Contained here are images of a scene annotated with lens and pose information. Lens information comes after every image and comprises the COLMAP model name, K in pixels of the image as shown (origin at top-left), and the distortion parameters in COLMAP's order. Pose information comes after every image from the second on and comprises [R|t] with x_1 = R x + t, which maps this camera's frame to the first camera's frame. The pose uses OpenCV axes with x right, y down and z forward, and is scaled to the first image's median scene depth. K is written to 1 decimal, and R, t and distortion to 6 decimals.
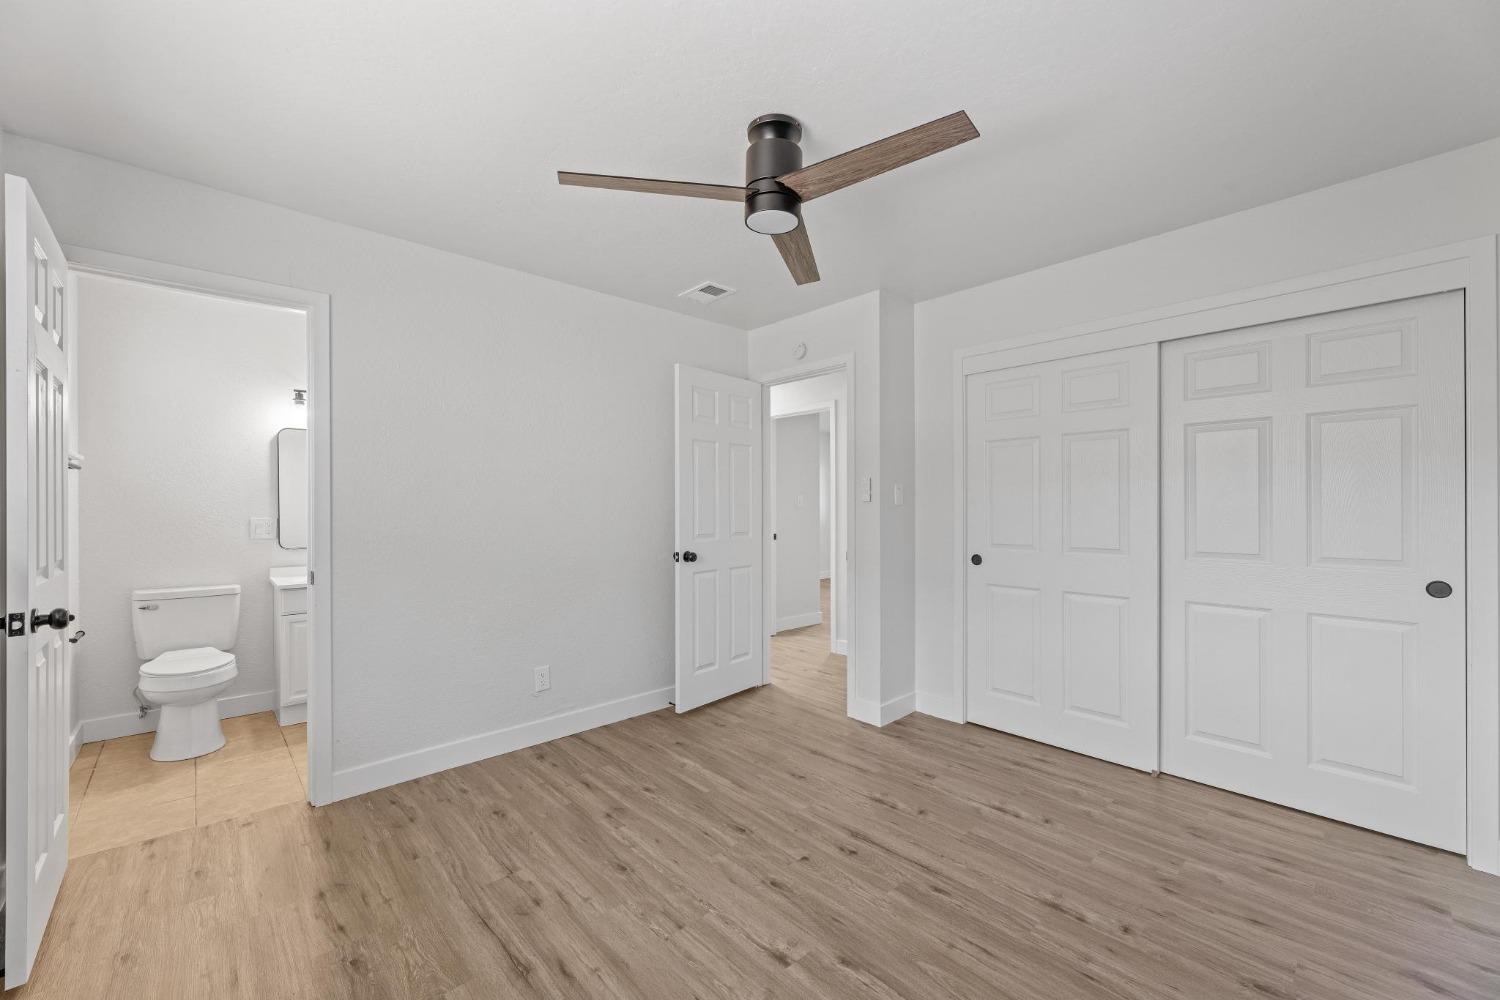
lens RADIAL K [[595.5, 0, 754.3], [0, 595.5, 502.3], [0, 0, 1]] dist [0.000901, 0.000034]
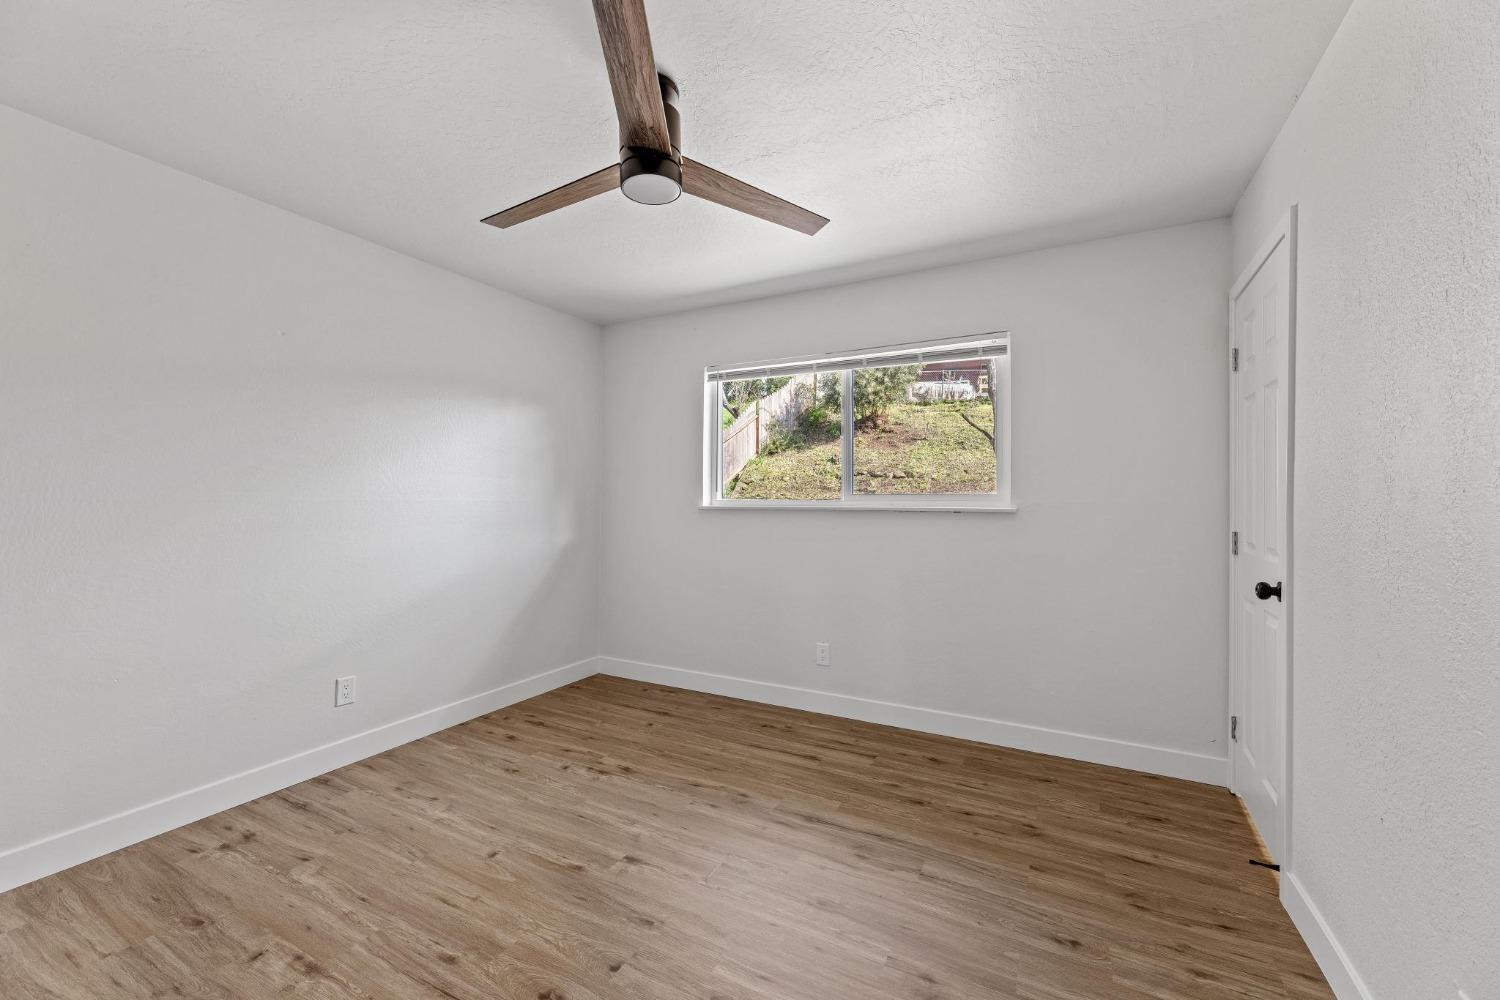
lens RADIAL K [[598.5, 0, 752.2], [0, 598.5, 500.2], [0, 0, 1]] dist [0.000624, 0.000188]
pose [[-0.945028, 0.000635, -0.326988, 0.174729], [0.001162, 0.999998, -0.001416, 0.010798], [0.326986, -0.001718, -0.945028, 1.842892]]
